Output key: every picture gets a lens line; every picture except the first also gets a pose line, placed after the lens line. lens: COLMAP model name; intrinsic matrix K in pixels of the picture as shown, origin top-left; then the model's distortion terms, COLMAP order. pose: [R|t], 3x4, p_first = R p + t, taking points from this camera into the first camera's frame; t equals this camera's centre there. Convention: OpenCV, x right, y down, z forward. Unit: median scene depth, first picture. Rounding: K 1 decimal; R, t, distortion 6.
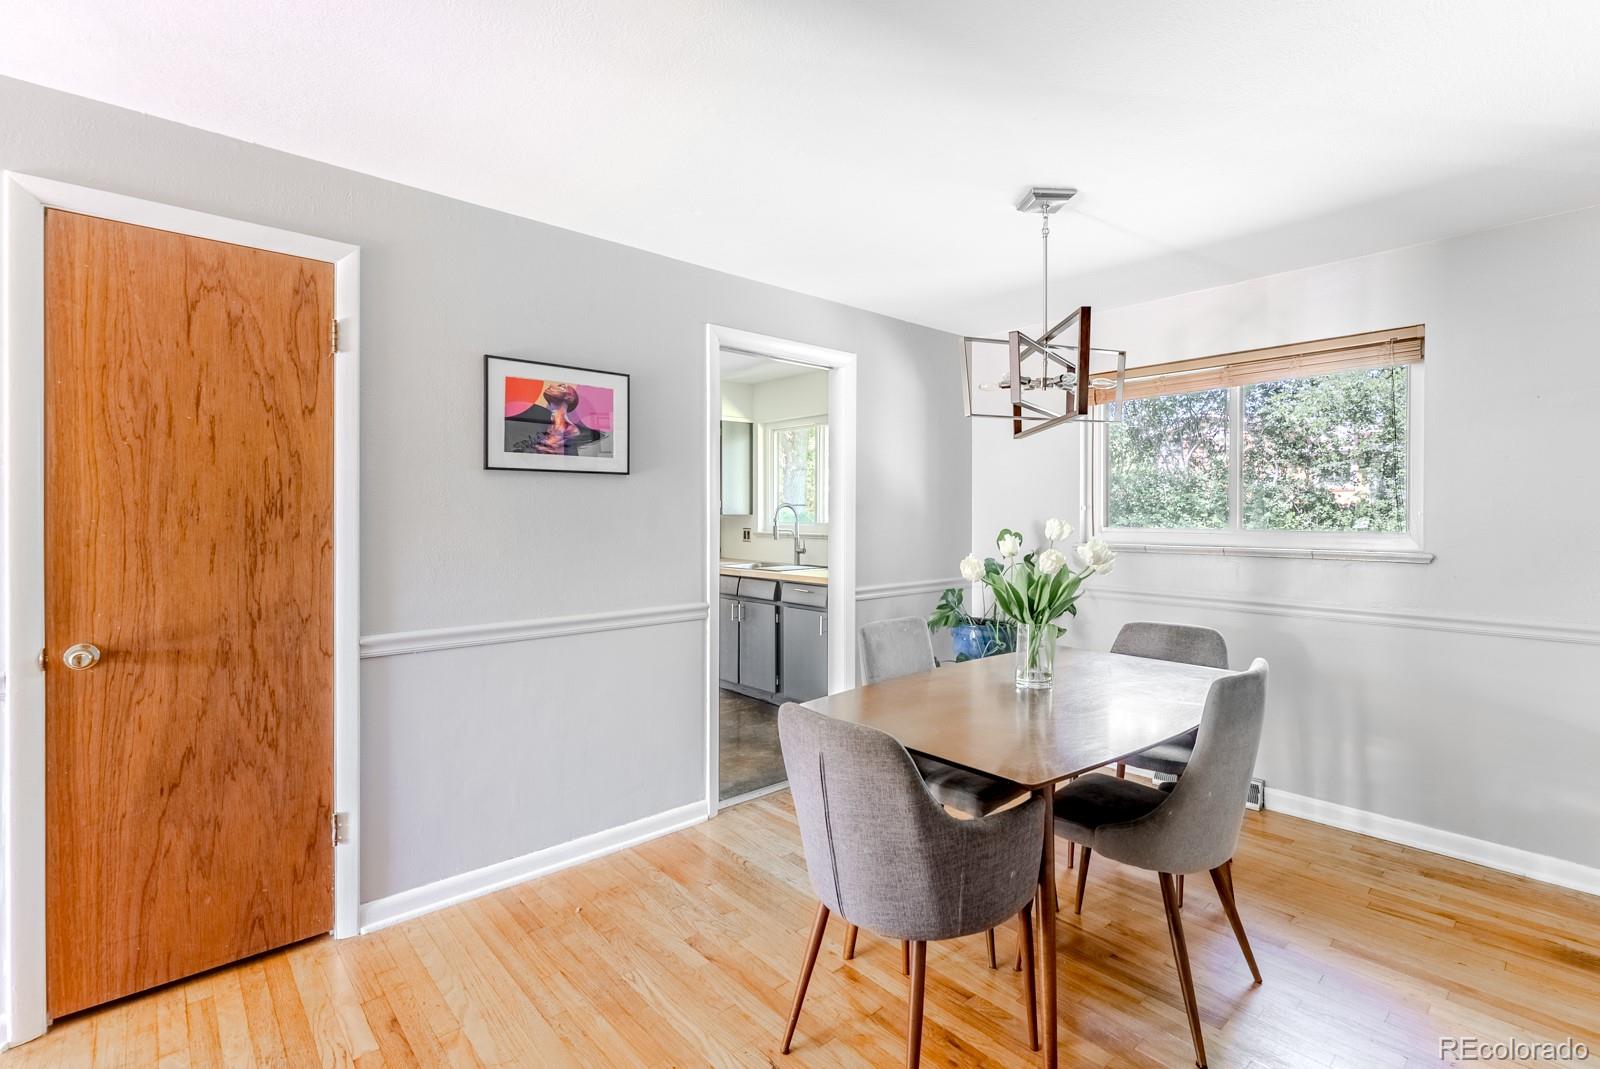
lens RADIAL K [[720.8, 0, 802.0], [0, 720.8, 518.1], [0, 0, 1]] dist [-0.000868, 0.000001]
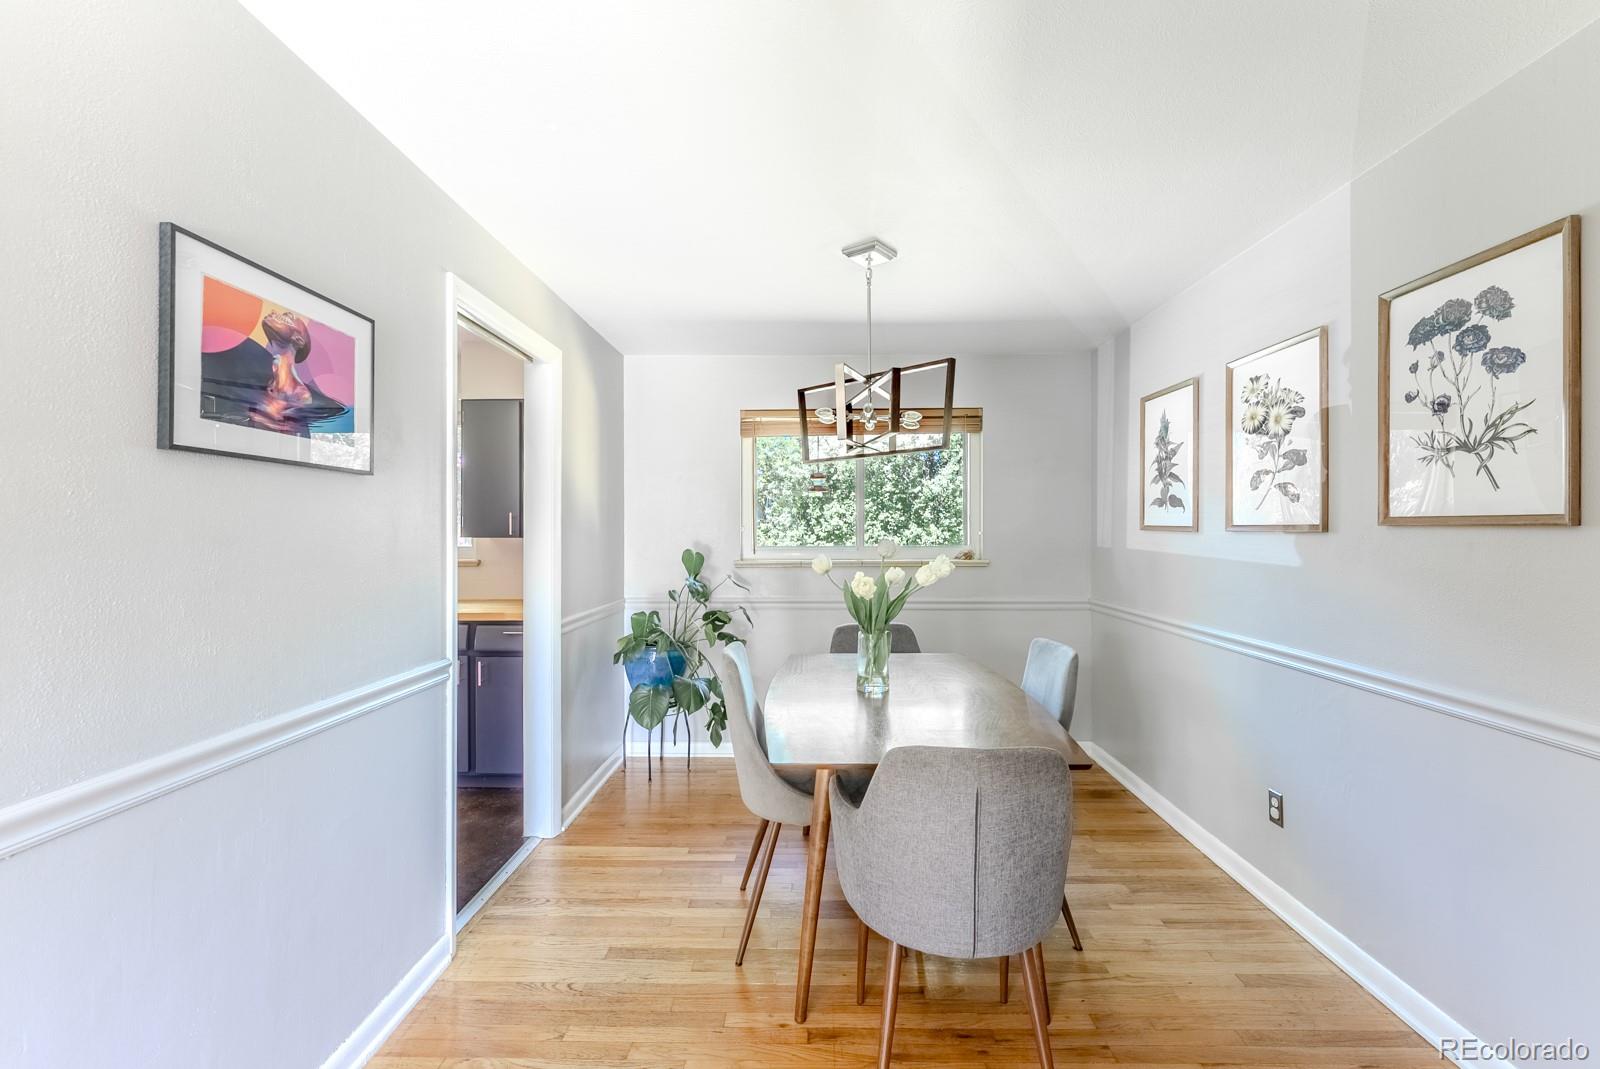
lens RADIAL K [[676.8, 0, 800.0], [0, 676.8, 534.5], [0, 0, 1]] dist [-0.000937, -0.000280]
pose [[0.685520, -0.005047, 0.728036, -0.444143], [0.009979, 0.999947, -0.002464, -0.001919], [-0.727985, 0.008954, 0.685534, 0.326188]]
